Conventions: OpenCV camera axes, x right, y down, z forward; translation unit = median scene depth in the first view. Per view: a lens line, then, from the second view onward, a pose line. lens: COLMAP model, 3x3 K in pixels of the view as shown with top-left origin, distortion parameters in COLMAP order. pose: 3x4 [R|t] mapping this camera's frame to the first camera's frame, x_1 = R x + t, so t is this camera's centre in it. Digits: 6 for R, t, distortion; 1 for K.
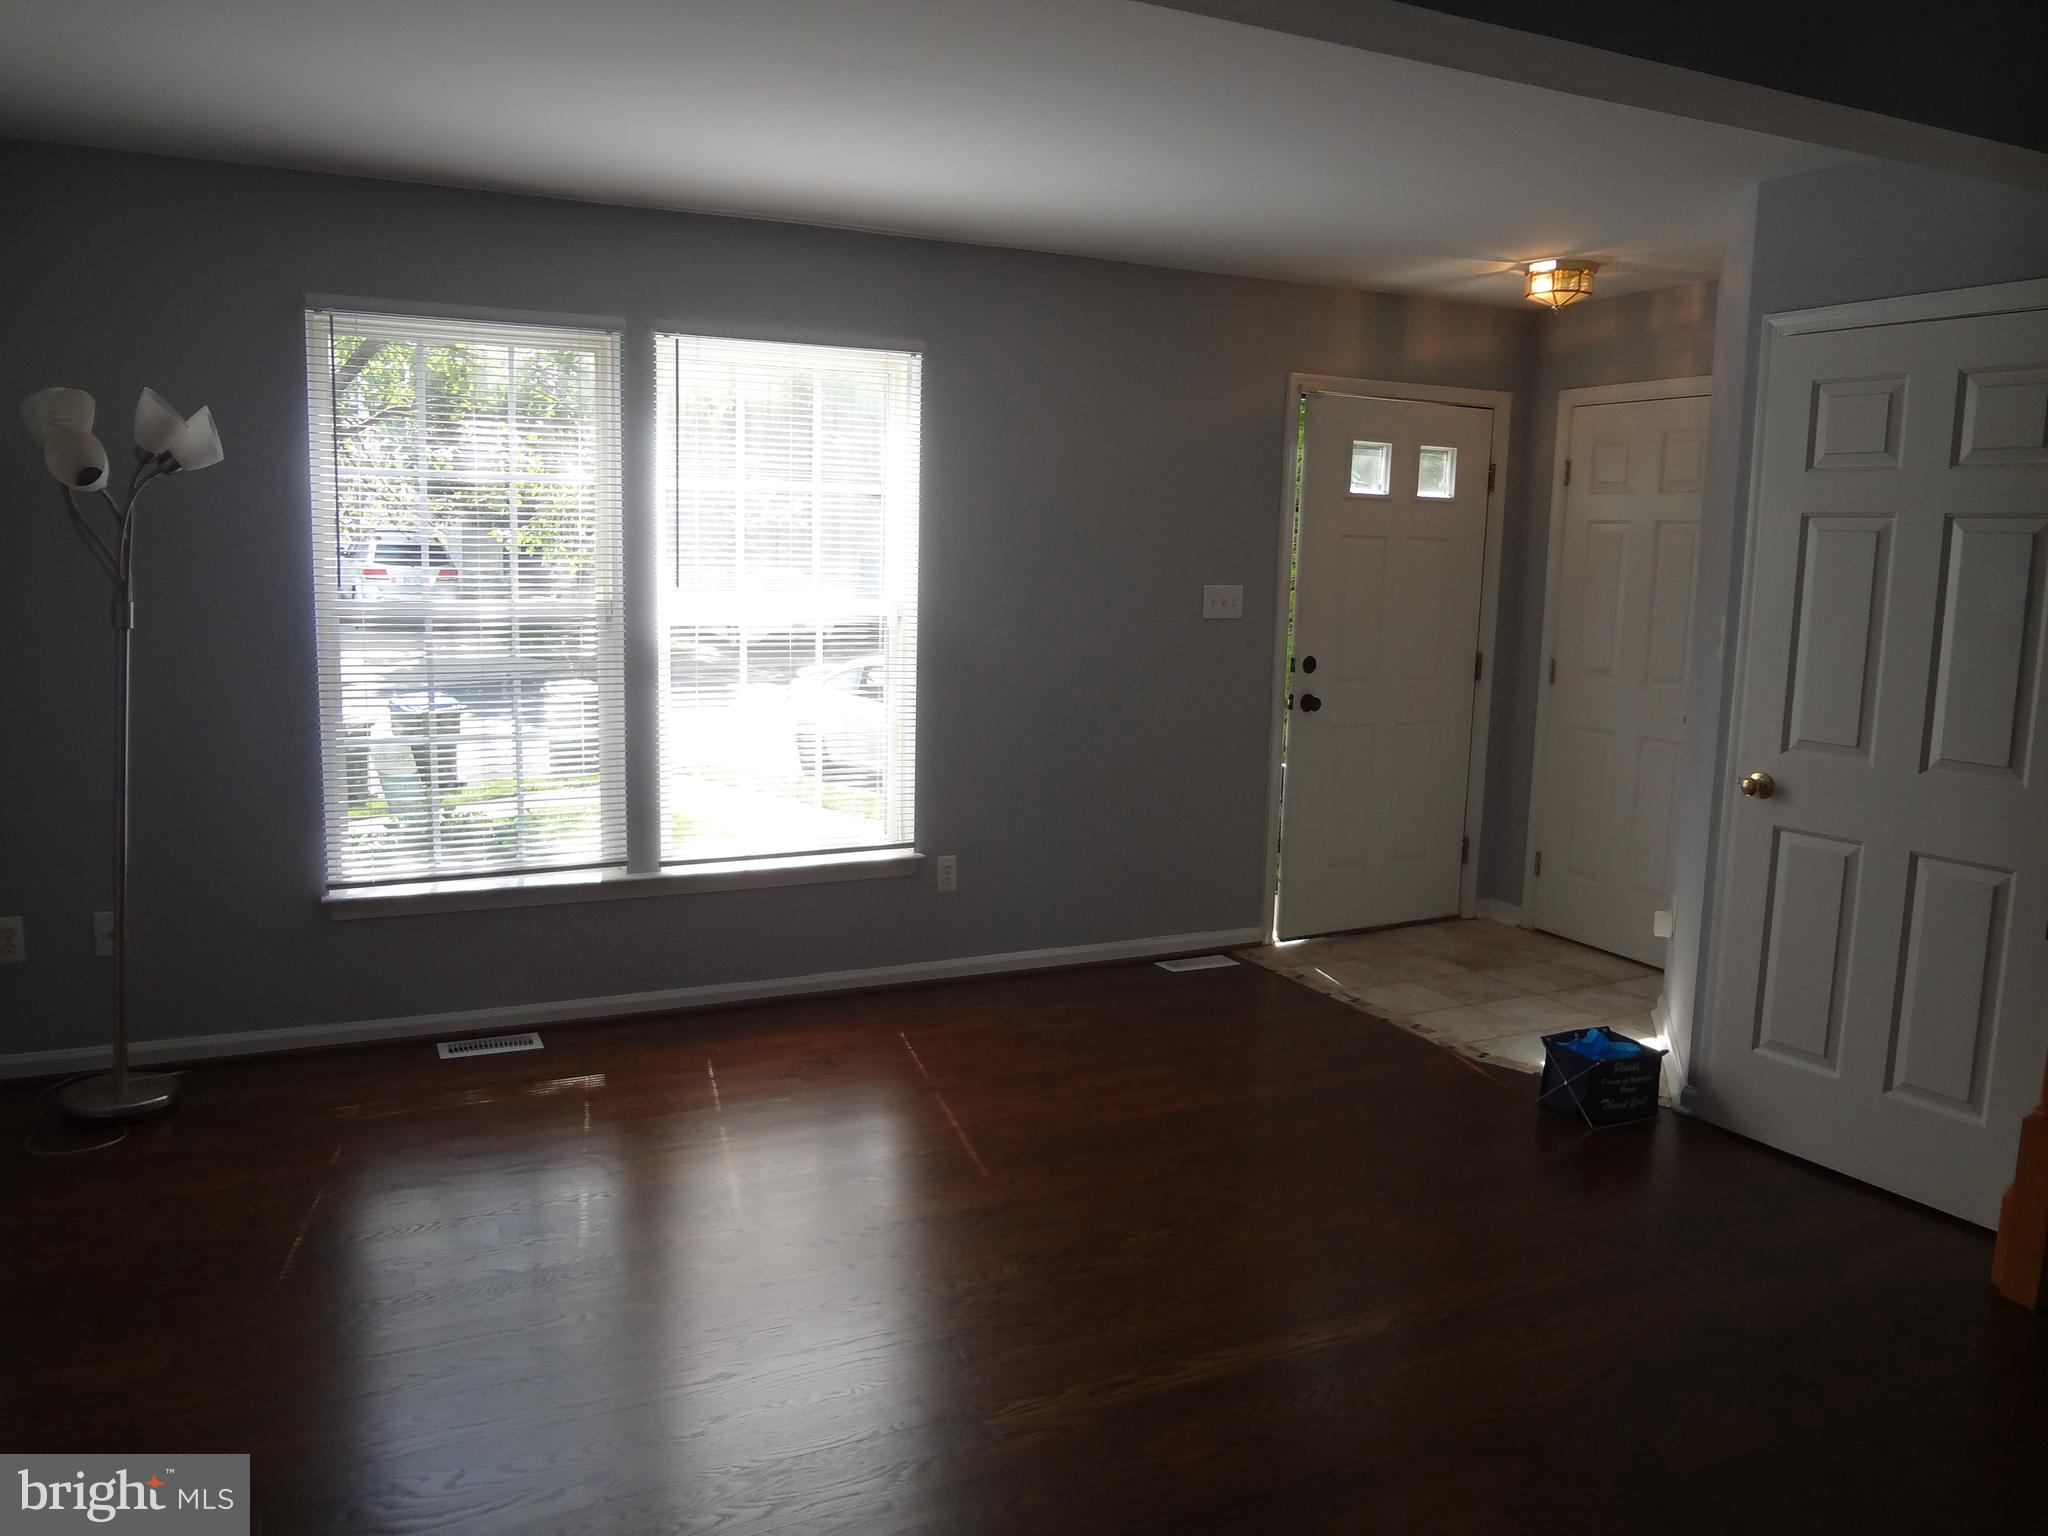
lens RADIAL K [[1522.1, 0, 1015.7], [0, 1522.1, 777.4], [0, 0, 1]] dist [-0.053057, 0.013133]
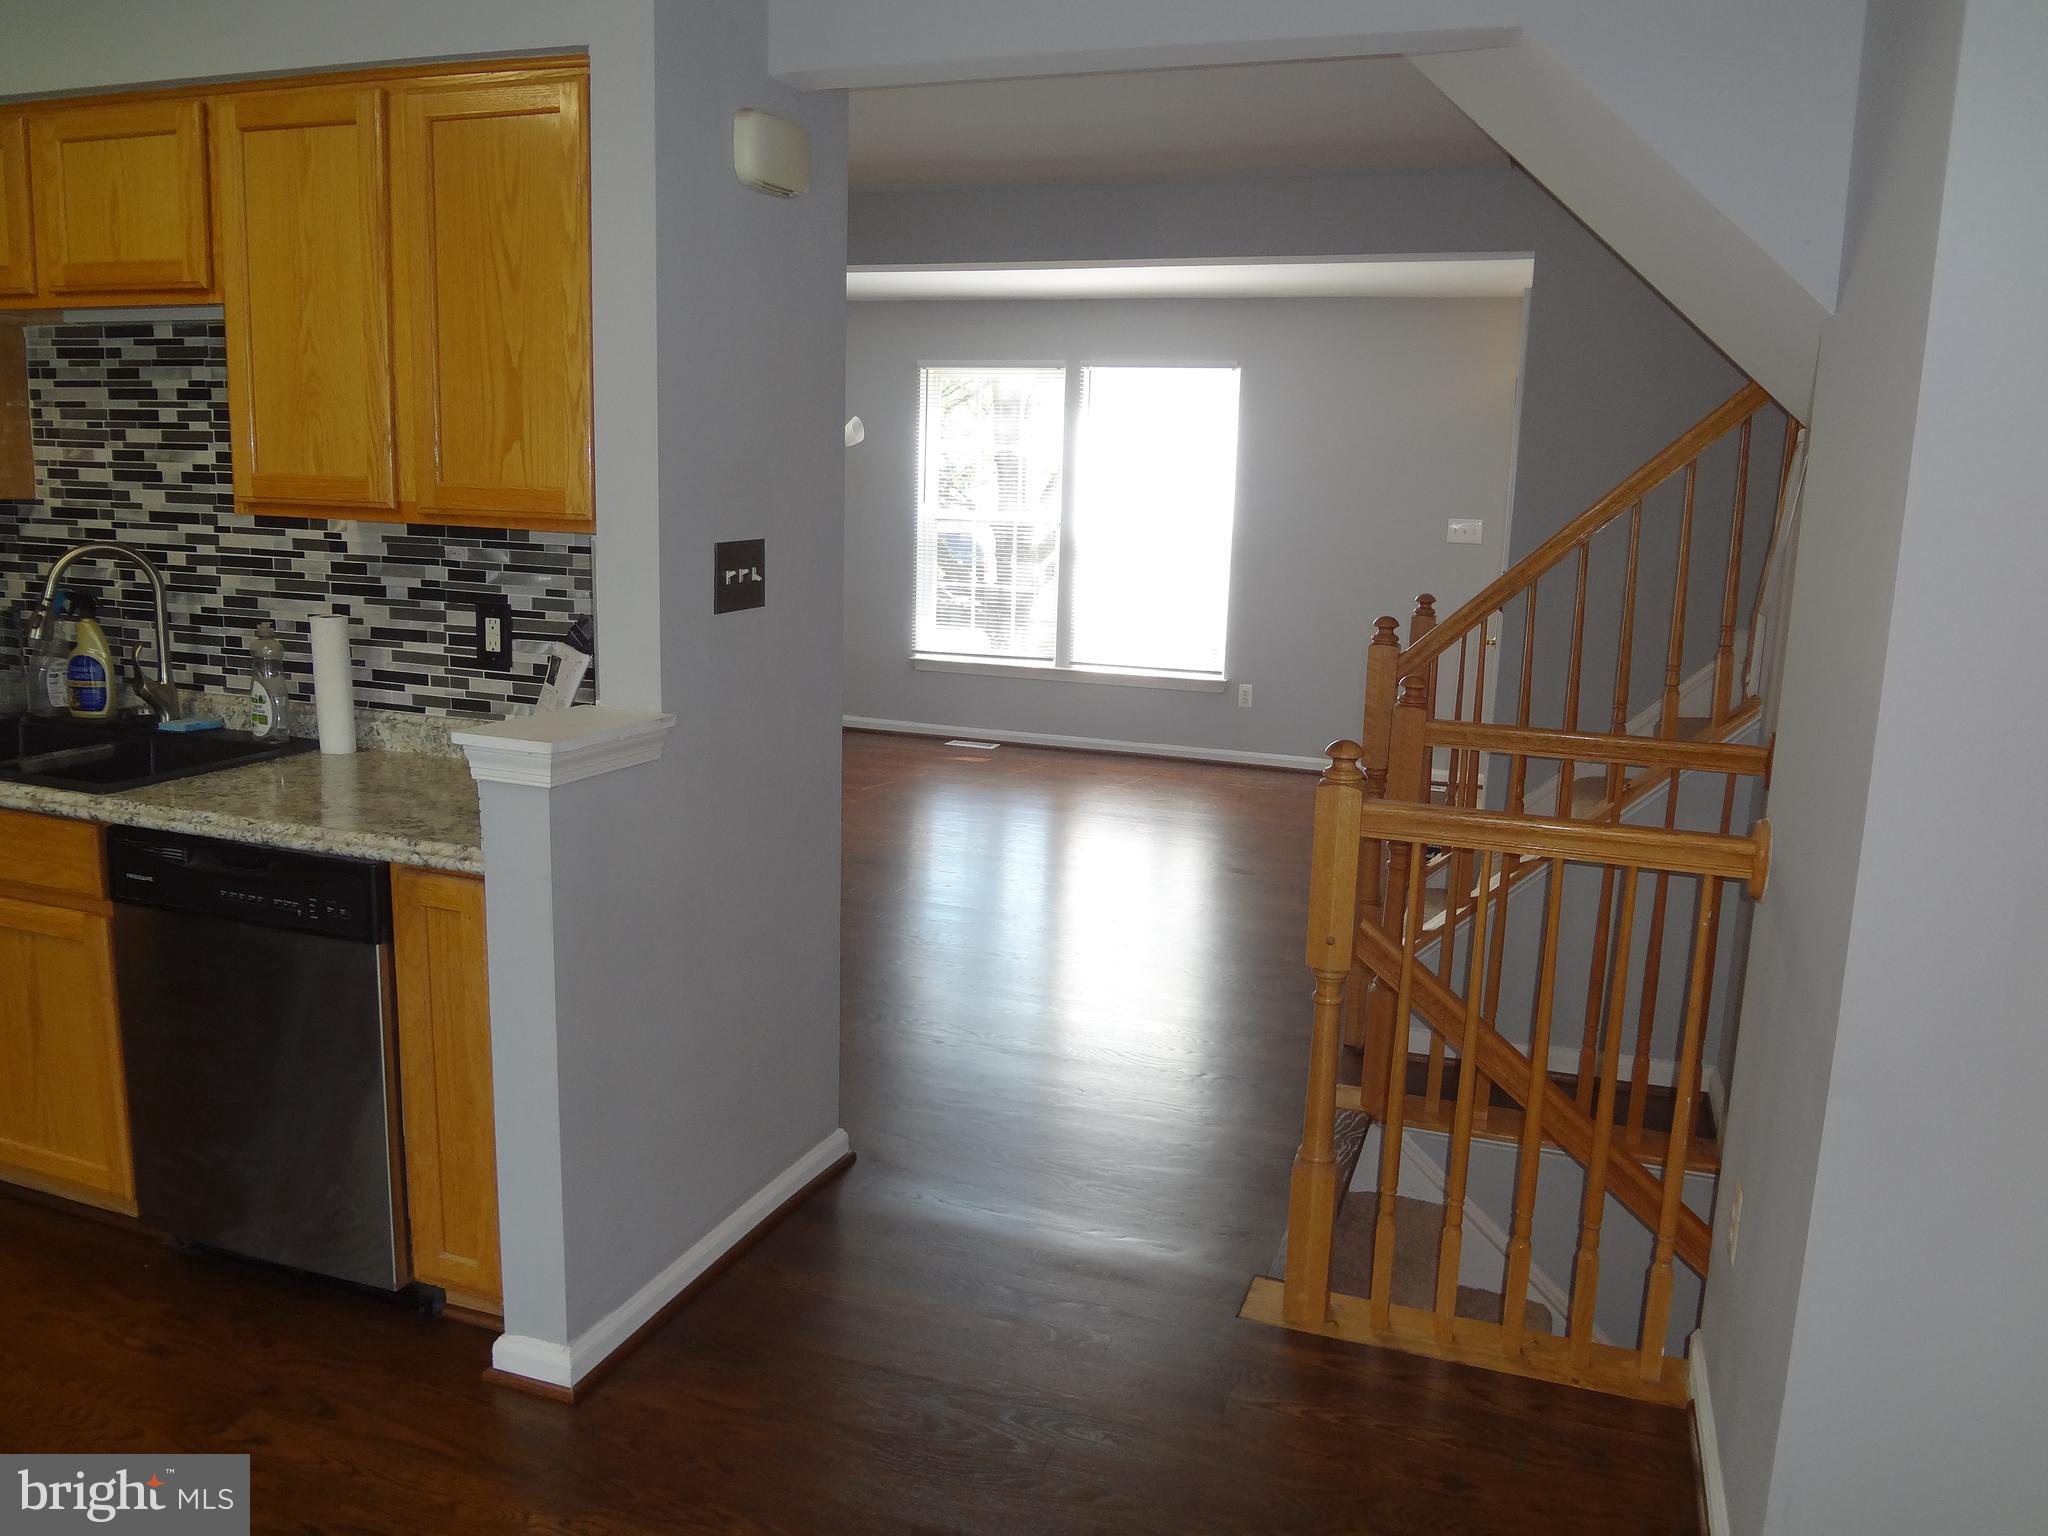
lens RADIAL K [[1528.5, 0, 1002.6], [0, 1528.5, 779.6], [0, 0, 1]] dist [-0.037941, -0.000849]
pose [[0.677912, 0.140413, -0.721609, 1.041534], [-0.125333, 0.989294, 0.074757, 0.069280], [0.724381, 0.039763, 0.688253, -0.300275]]
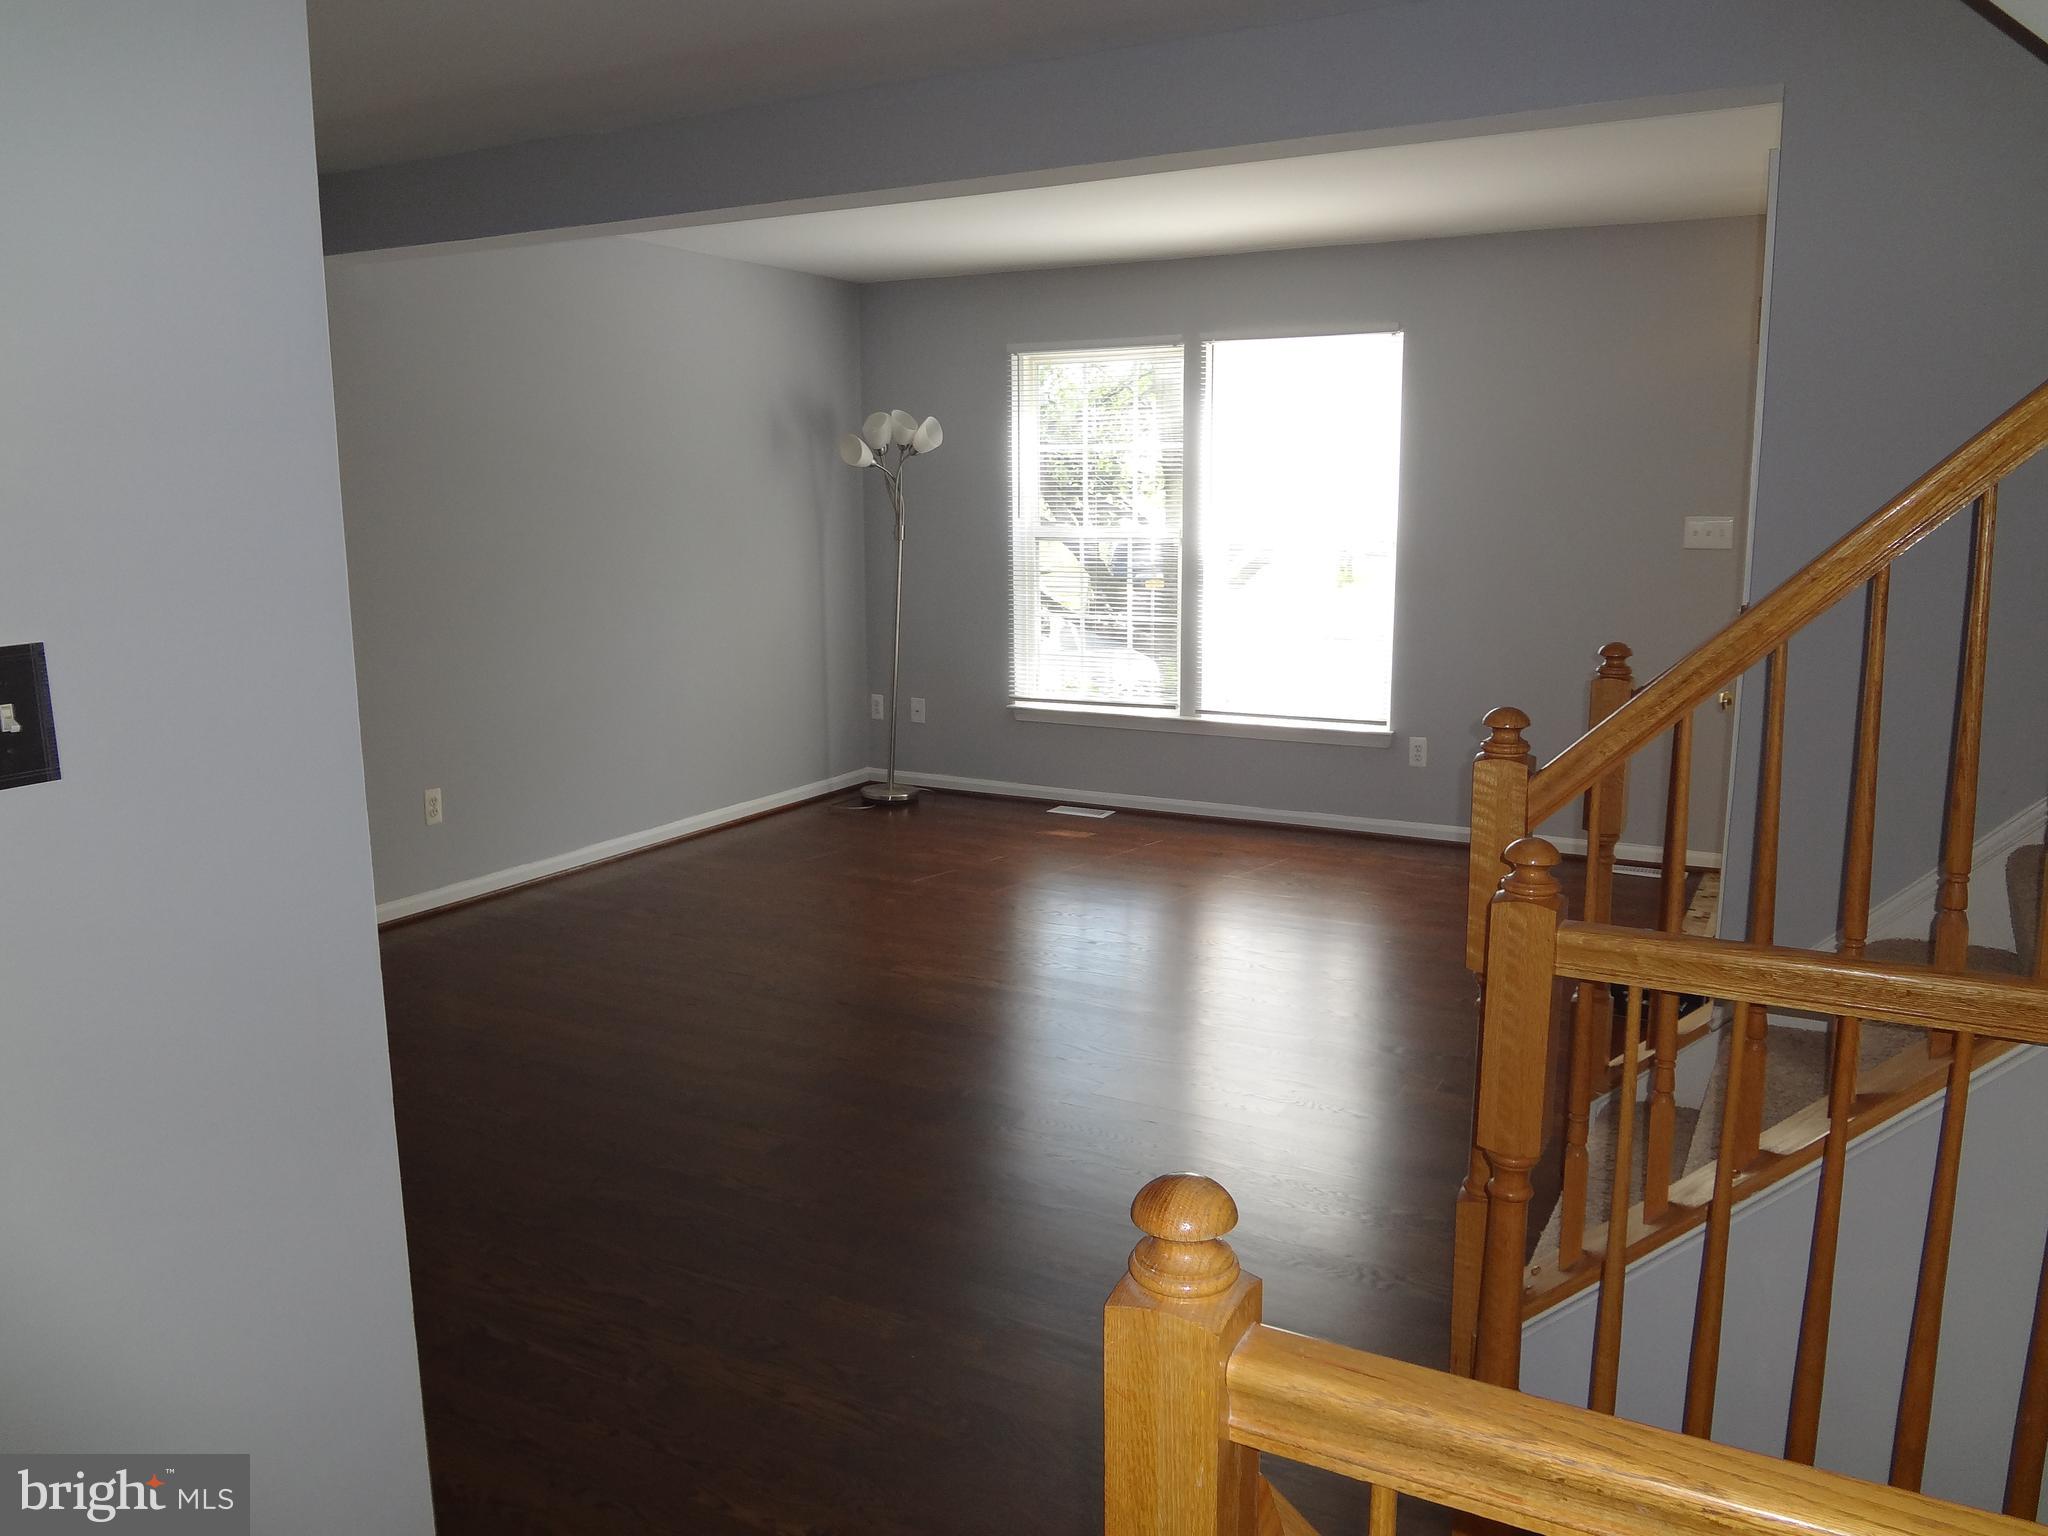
lens RADIAL K [[1522.1, 0, 1015.7], [0, 1522.1, 777.4], [0, 0, 1]] dist [-0.053057, 0.013133]
pose [[0.558278, 0.129997, -0.819406, 0.866262], [-0.104324, 0.990808, 0.086111, 0.013203], [0.823069, 0.037409, 0.566708, 0.040123]]
